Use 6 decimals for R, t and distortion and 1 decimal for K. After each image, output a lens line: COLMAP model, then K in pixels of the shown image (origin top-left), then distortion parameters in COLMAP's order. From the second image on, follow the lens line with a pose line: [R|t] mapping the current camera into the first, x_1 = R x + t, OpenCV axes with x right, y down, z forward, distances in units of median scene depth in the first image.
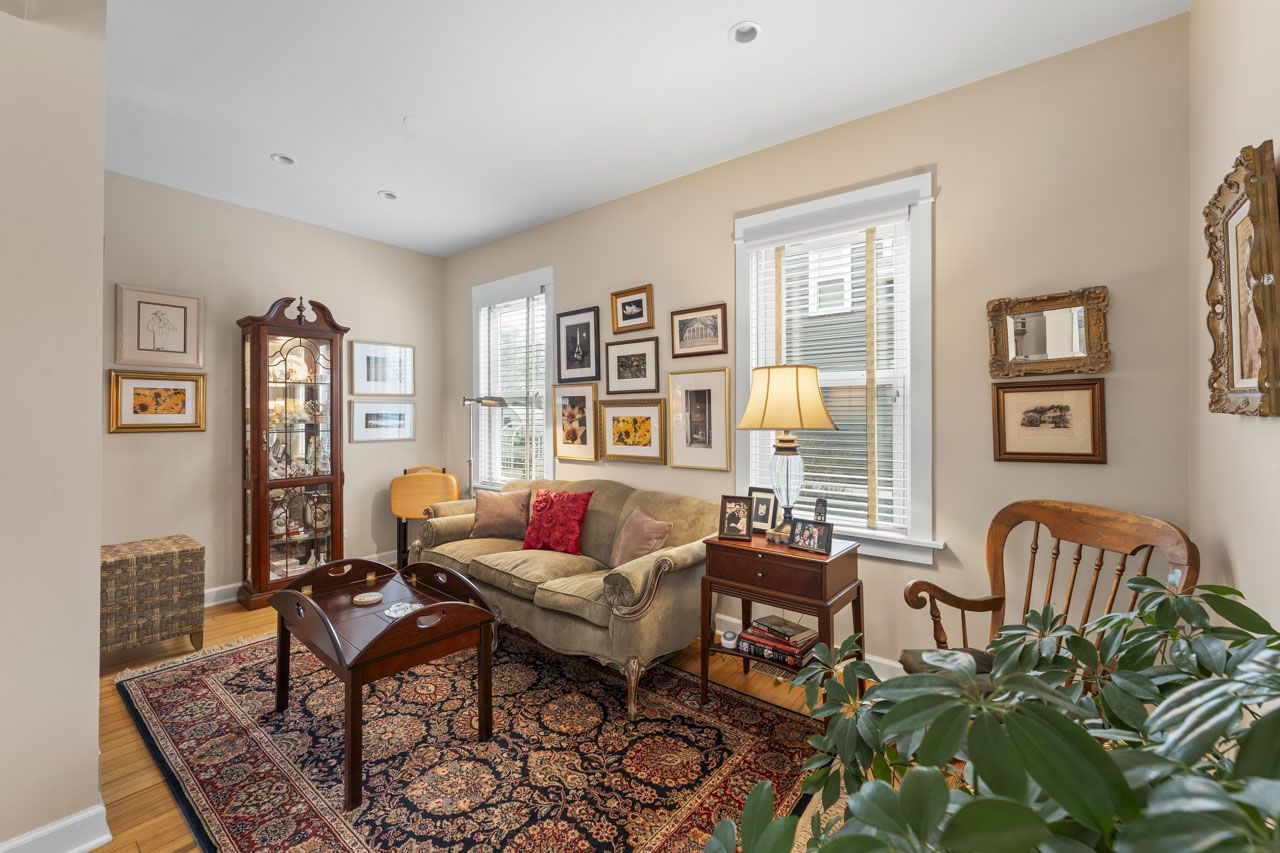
lens RADIAL K [[520.1, 0, 629.3], [0, 520.1, 421.4], [0, 0, 1]] dist [0.000049, -0.000001]
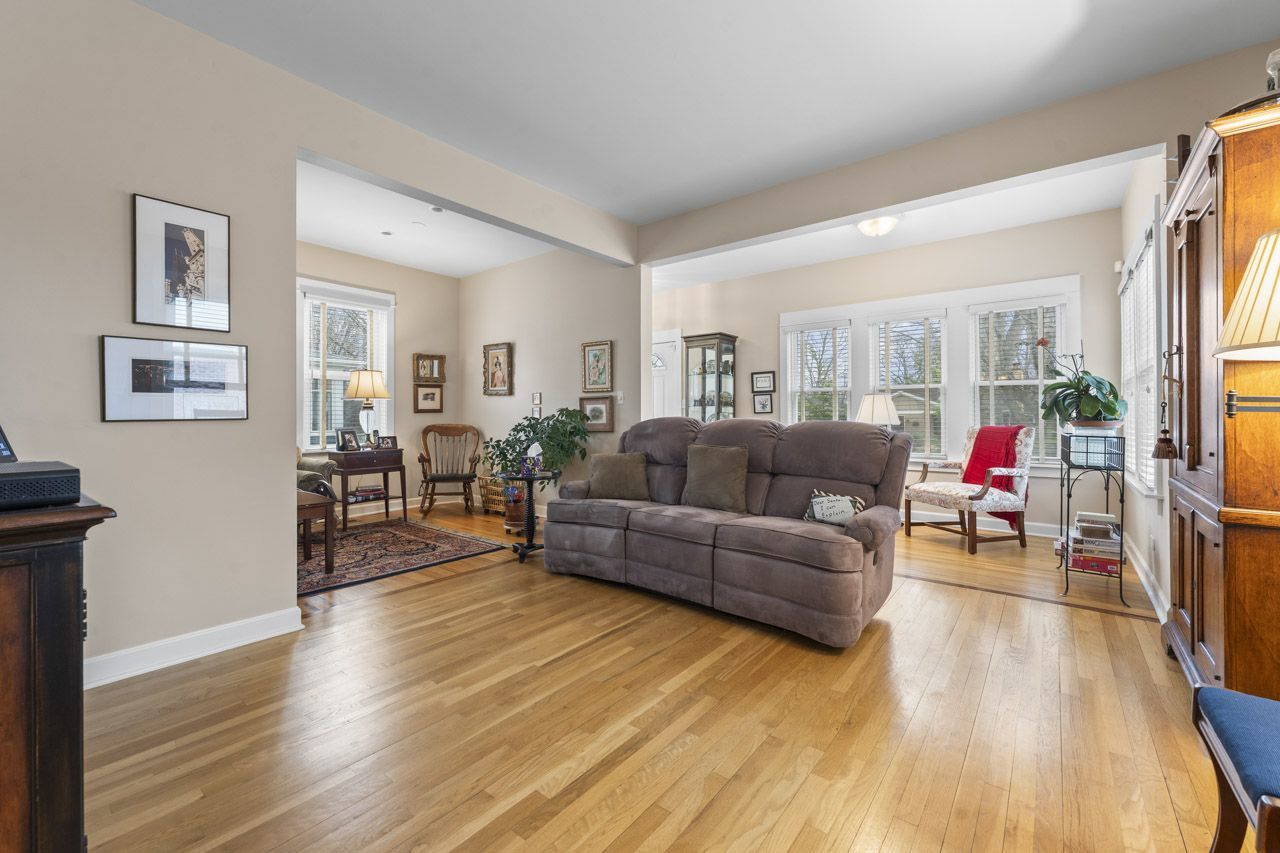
lens RADIAL K [[519.0, 0, 643.3], [0, 519.0, 418.8], [0, 0, 1]] dist [-0.000180, -0.000301]
pose [[0.010982, -0.010984, 0.999879, -2.189567], [0.011269, 0.999878, 0.010860, 0.101772], [-0.999876, 0.011148, 0.011105, -0.236184]]
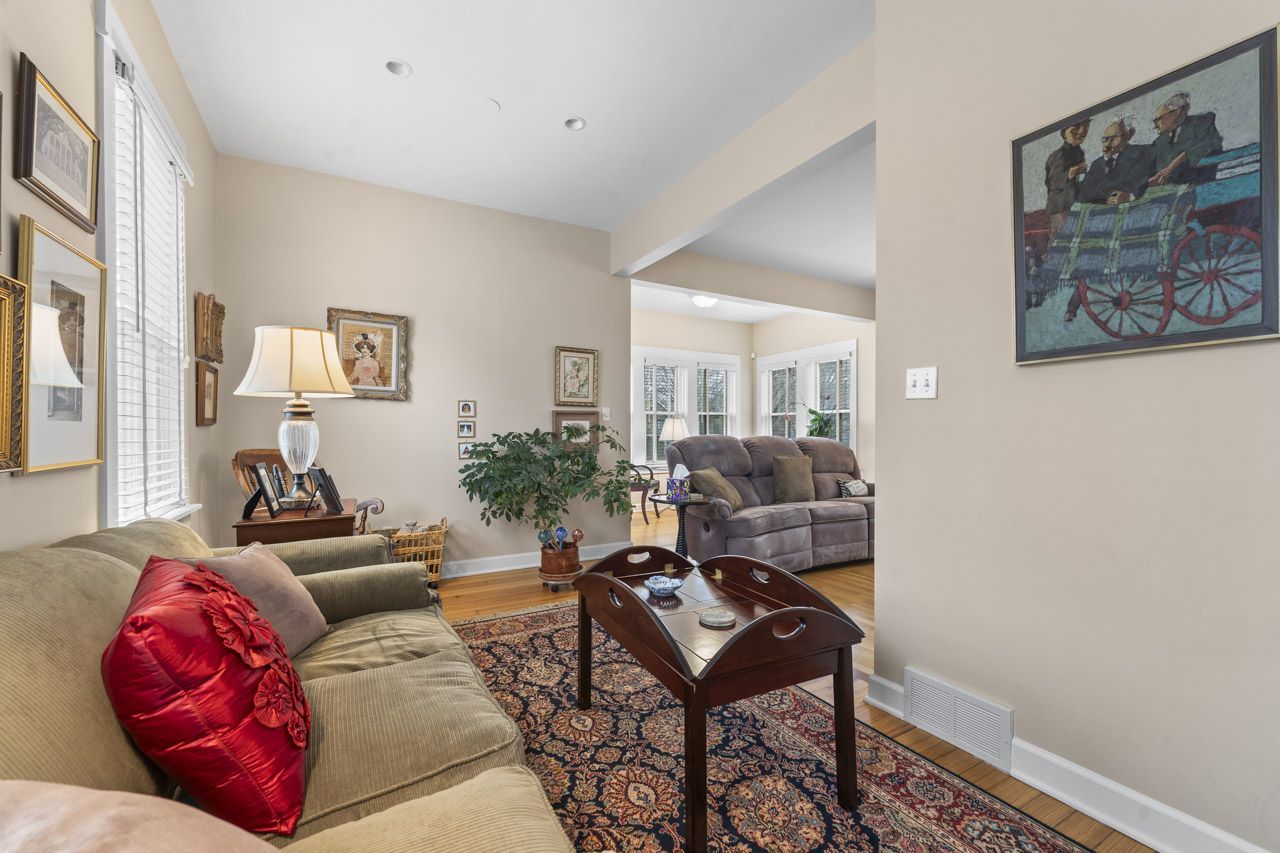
lens RADIAL K [[519.0, 0, 643.3], [0, 519.0, 418.8], [0, 0, 1]] dist [-0.000180, -0.000301]
pose [[-0.931689, 0.007389, 0.363182, -0.745591], [0.000787, 0.999832, -0.018324, 0.089948], [-0.363256, -0.016787, -0.931538, 1.898759]]
